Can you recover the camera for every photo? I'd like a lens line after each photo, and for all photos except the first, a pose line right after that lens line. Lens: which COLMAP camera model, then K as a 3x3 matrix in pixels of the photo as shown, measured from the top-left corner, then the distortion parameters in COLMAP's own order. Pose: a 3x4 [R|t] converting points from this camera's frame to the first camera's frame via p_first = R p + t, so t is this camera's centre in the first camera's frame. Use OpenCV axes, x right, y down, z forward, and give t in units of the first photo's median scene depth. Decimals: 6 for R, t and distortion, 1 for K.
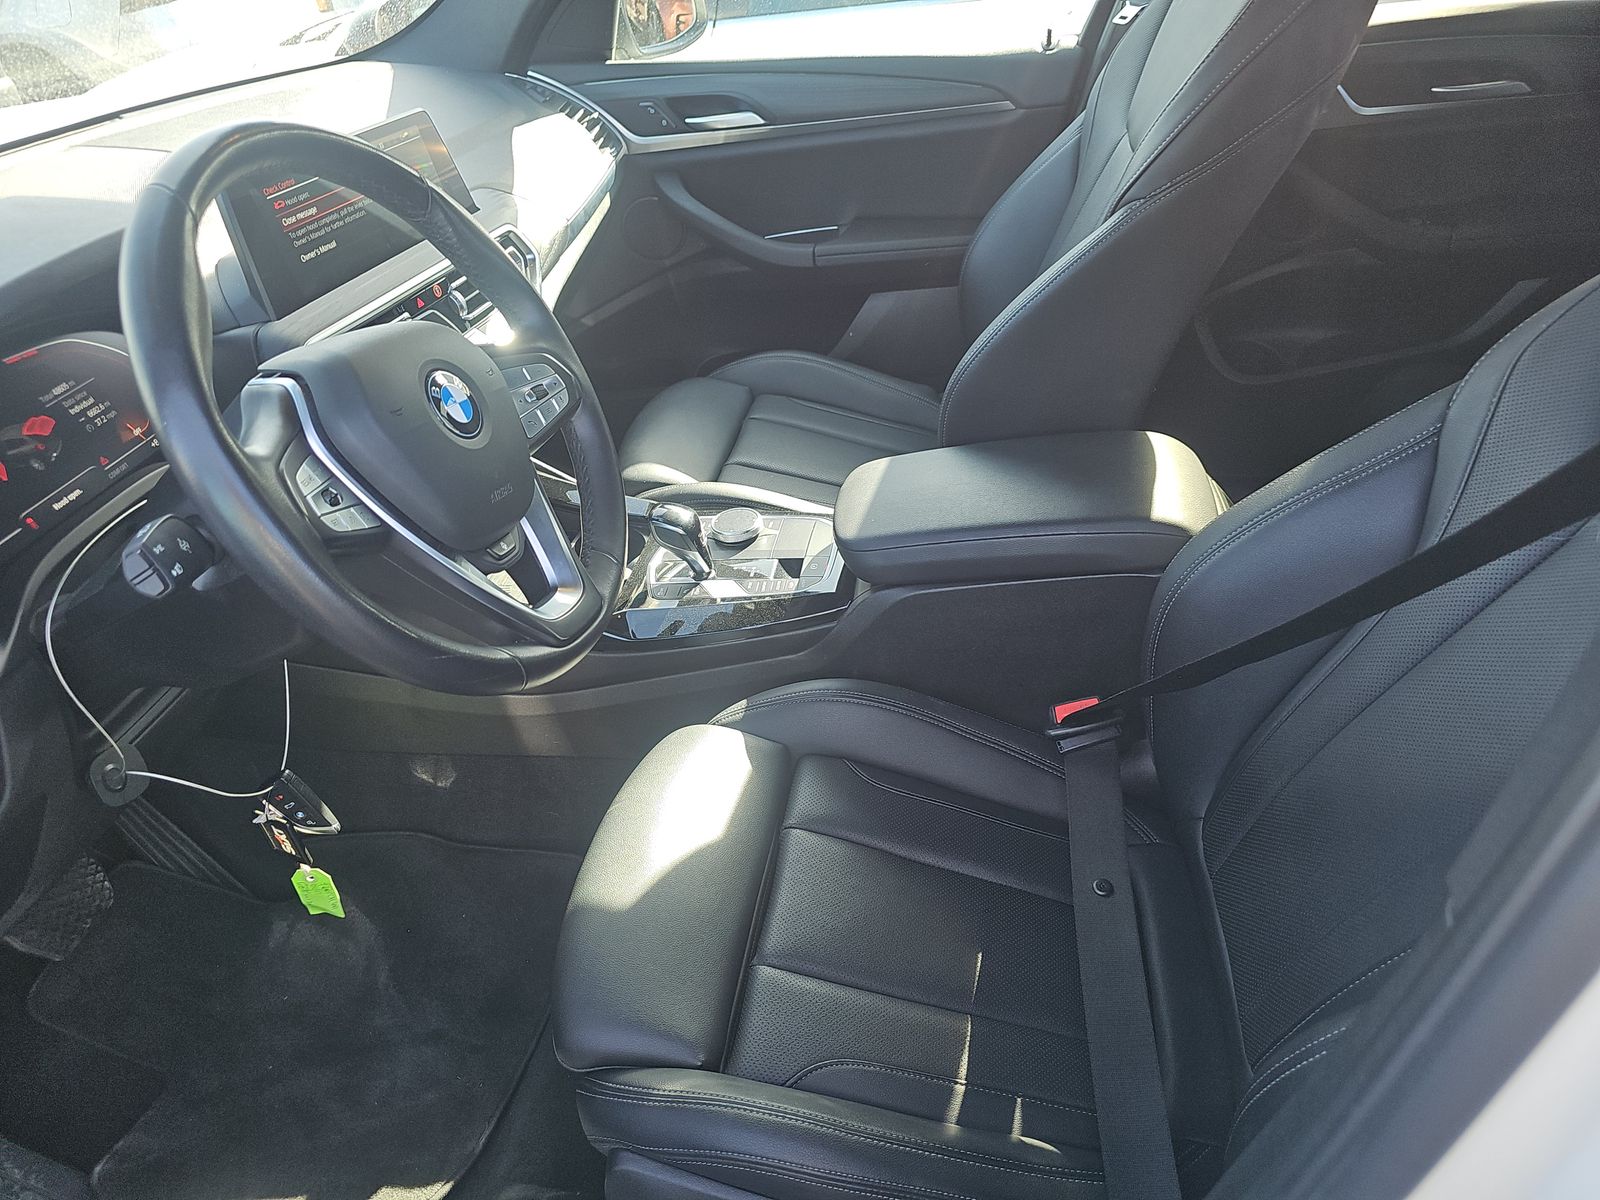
lens RADIAL K [[1066.5, 0, 800.0], [0, 1066.5, 600.0], [0, 0, 1]] dist [0.007590, -0.002609]
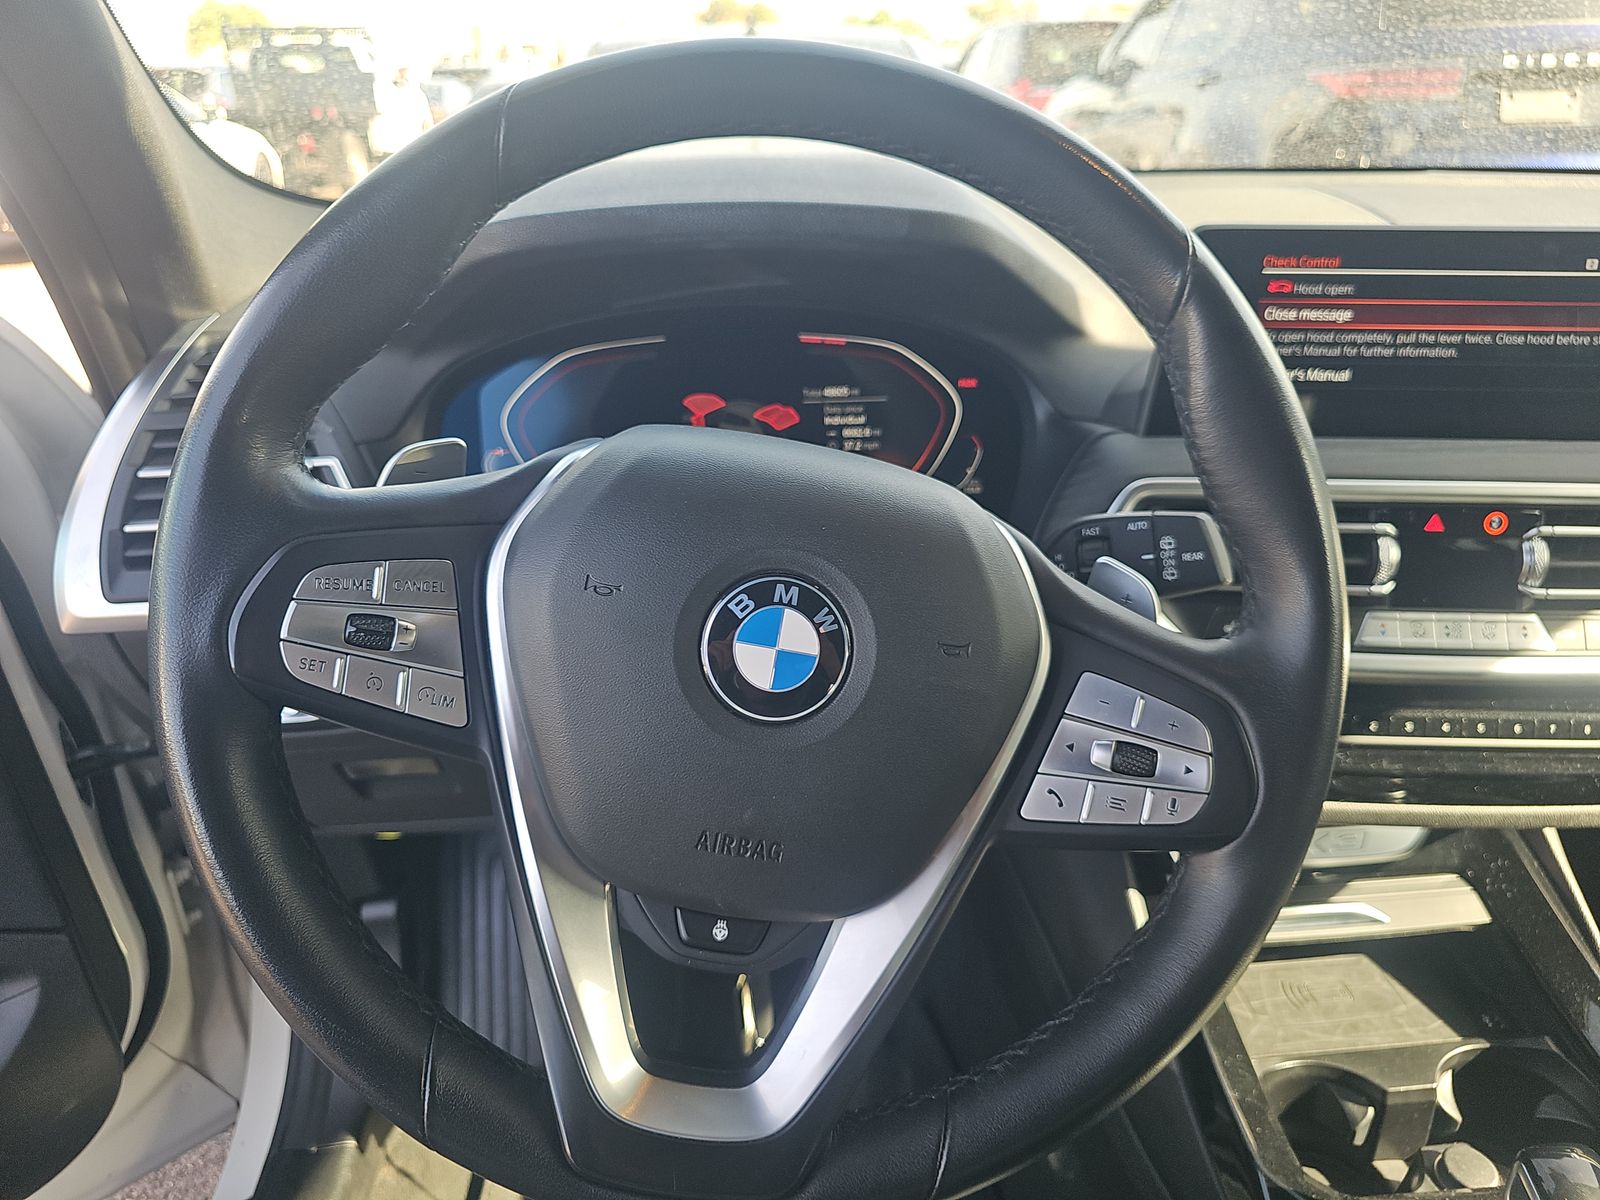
lens RADIAL K [[1066.5, 0, 800.0], [0, 1066.5, 600.0], [0, 0, 1]] dist [0.007590, -0.002609]
pose [[0.242902, 0.489491, -0.837494, 0.052039], [-0.566406, 0.772462, 0.287205, -0.246607], [0.787517, 0.404599, 0.464883, 0.559313]]
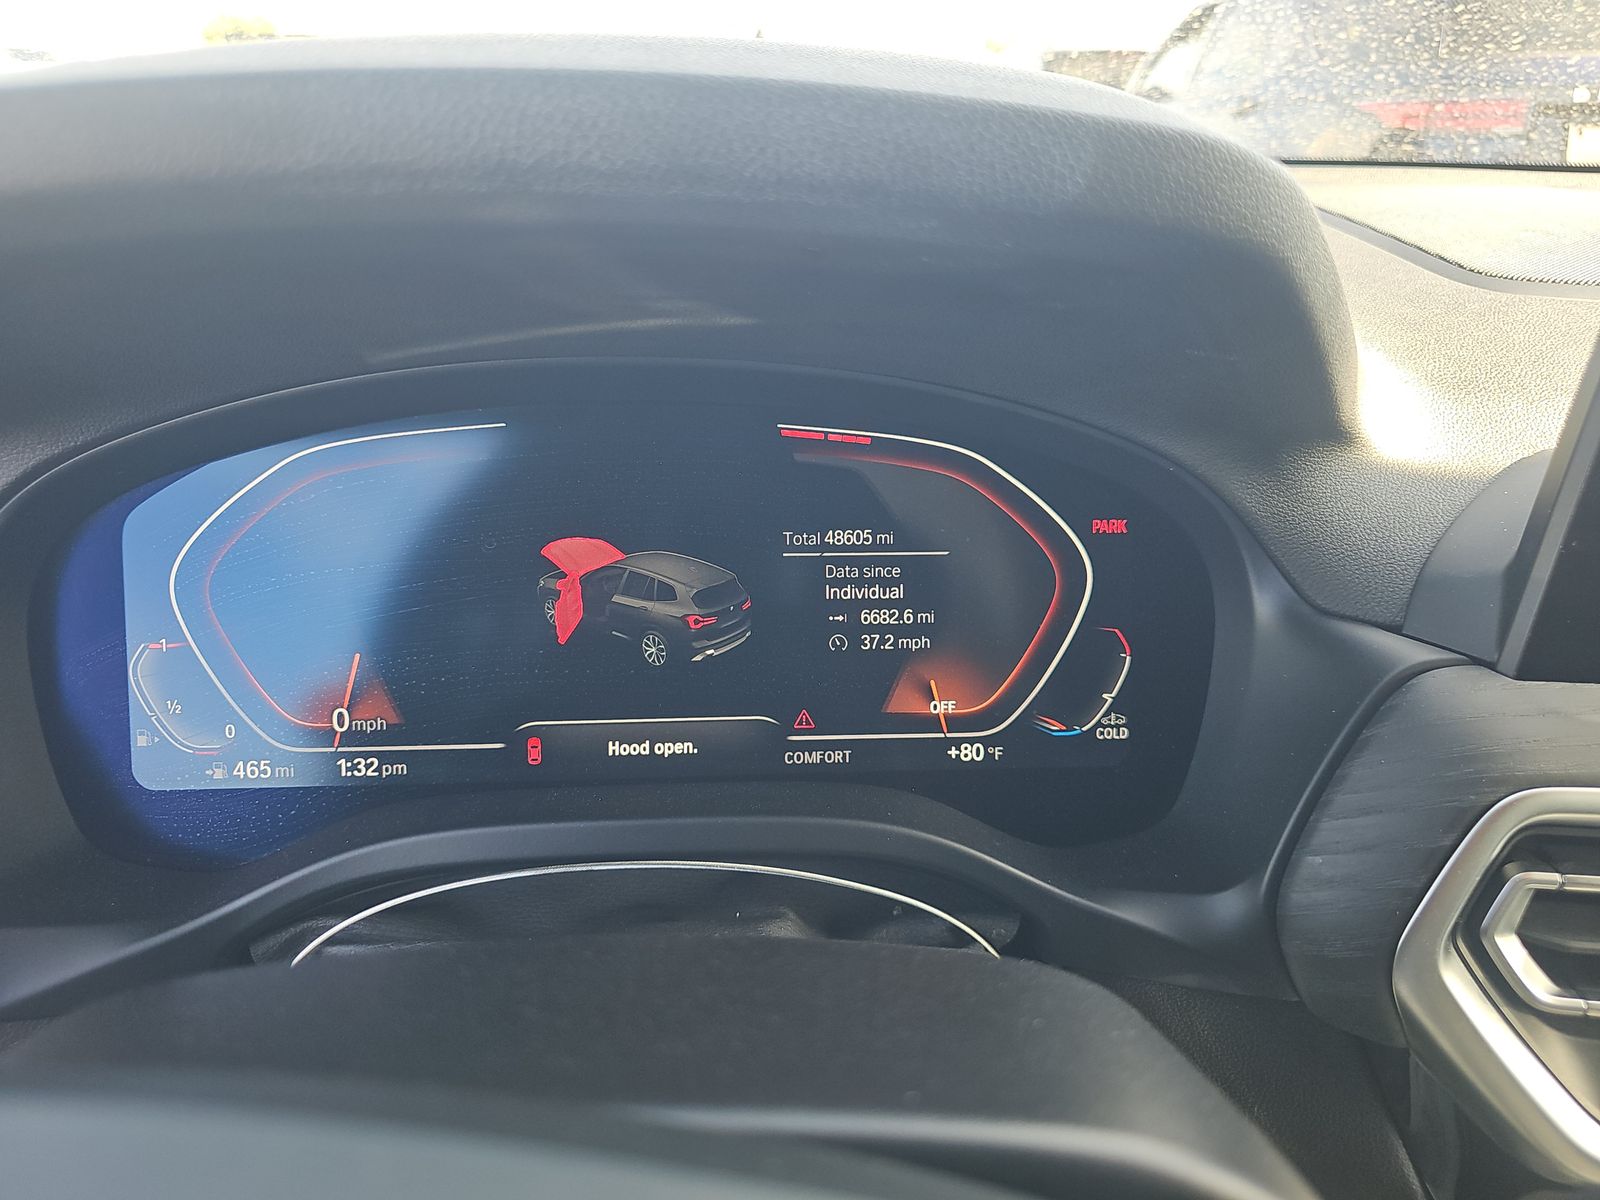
lens RADIAL K [[1066.5, 0, 800.0], [0, 1066.5, 600.0], [0, 0, 1]] dist [0.007590, -0.002609]
pose [[0.230232, 0.476760, -0.848347, -0.283102], [-0.588300, 0.762616, 0.268922, -0.234226], [0.775175, 0.437169, 0.456057, 0.681389]]
